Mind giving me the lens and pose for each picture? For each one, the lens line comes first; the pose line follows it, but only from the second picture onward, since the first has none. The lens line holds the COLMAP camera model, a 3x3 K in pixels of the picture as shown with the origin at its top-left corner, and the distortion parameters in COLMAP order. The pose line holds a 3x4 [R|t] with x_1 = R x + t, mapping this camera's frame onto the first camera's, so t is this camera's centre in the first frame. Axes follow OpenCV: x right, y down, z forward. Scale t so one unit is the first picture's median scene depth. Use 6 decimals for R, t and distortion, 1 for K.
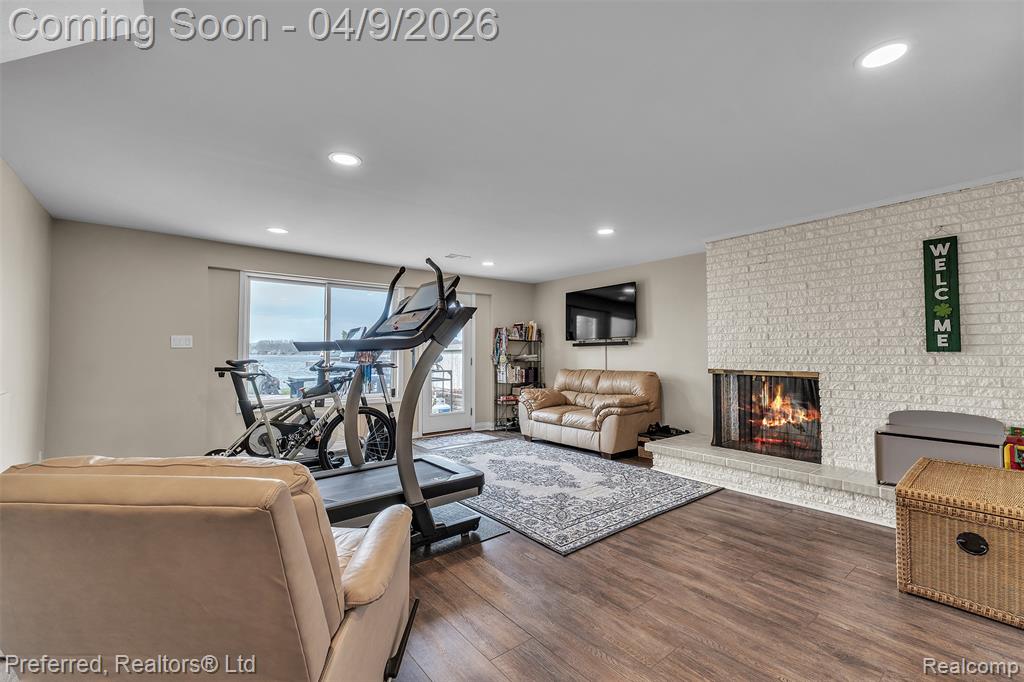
lens RADIAL K [[430.5, 0, 517.6], [0, 430.5, 338.5], [0, 0, 1]] dist [0.001870, 0.000941]
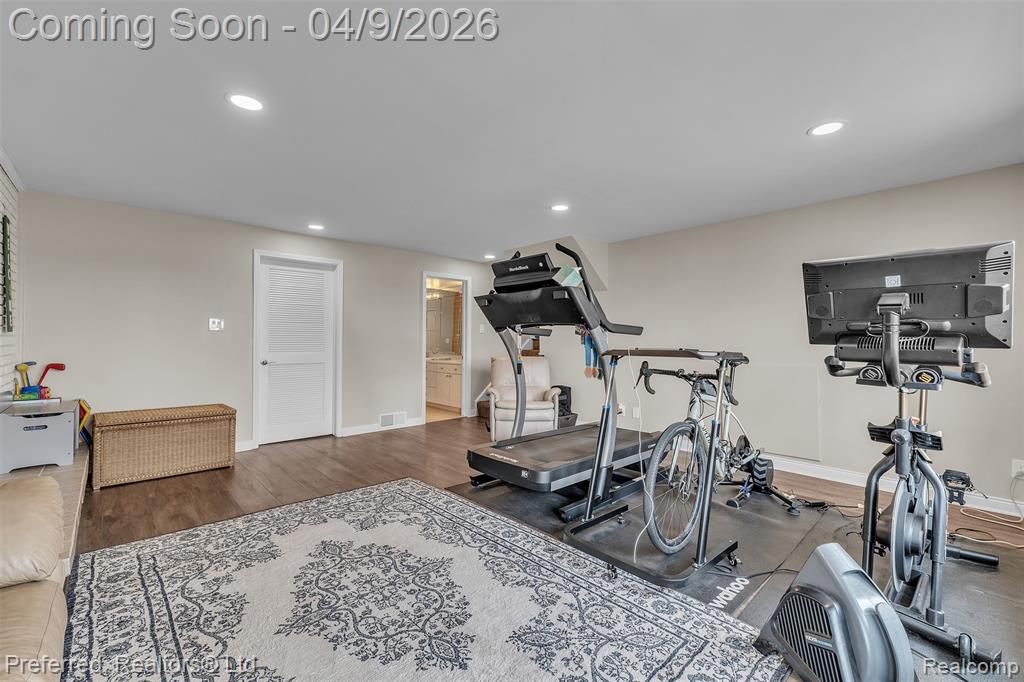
lens RADIAL K [[430.5, 0, 510.2], [0, 430.5, 346.4], [0, 0, 1]] dist [0.001870, 0.000941]
pose [[-0.998341, -0.004920, -0.057376, -0.089473], [-0.003654, 0.999748, -0.022149, 0.061666], [0.057470, -0.021903, -0.998107, 1.528924]]
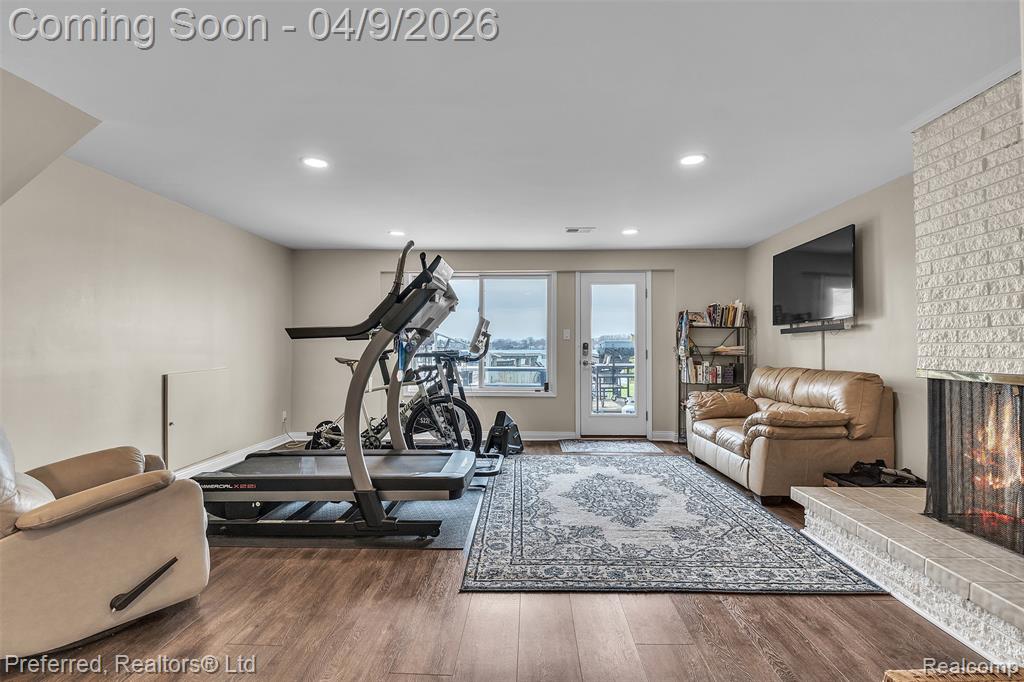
lens RADIAL K [[480.9, 0, 520.1], [0, 480.9, 338.5], [0, 0, 1]] dist [-0.014708, 0.001844]
pose [[0.760246, -0.012159, -0.649521, 0.481887], [0.021584, 0.999746, 0.006548, 0.020025], [0.649277, -0.018998, 0.760315, 0.251416]]
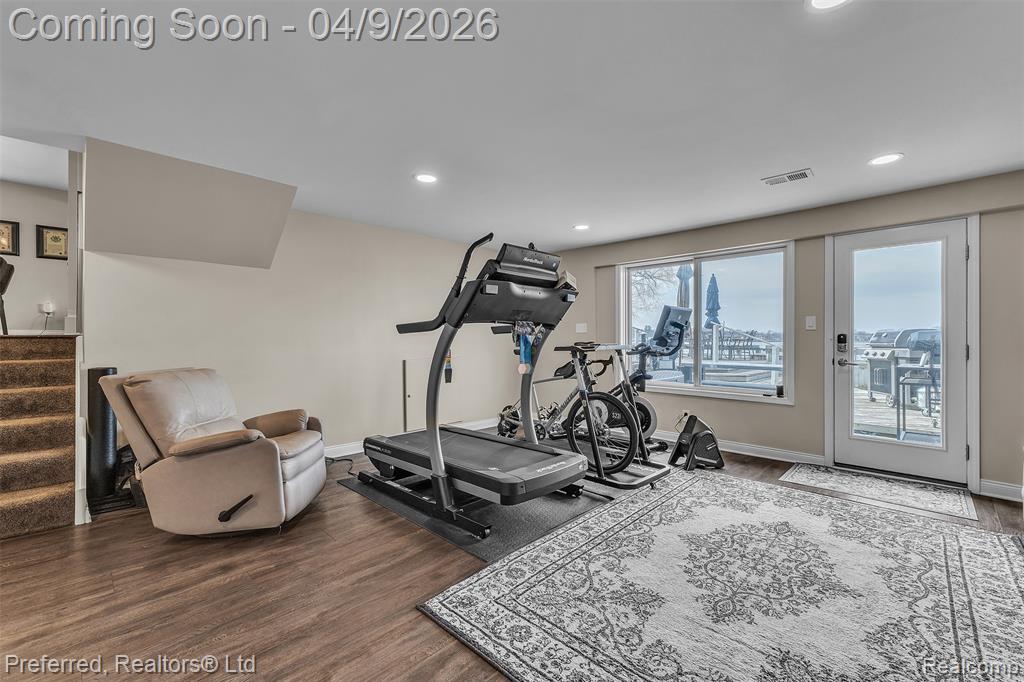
lens RADIAL K [[430.5, 0, 515.6], [0, 430.5, 340.2], [0, 0, 1]] dist [0.001870, 0.000941]
pose [[0.111219, 0.001721, -0.993794, 0.531219], [0.032213, 0.999467, 0.005336, 0.032489], [0.993274, -0.032607, 0.111104, 0.684129]]
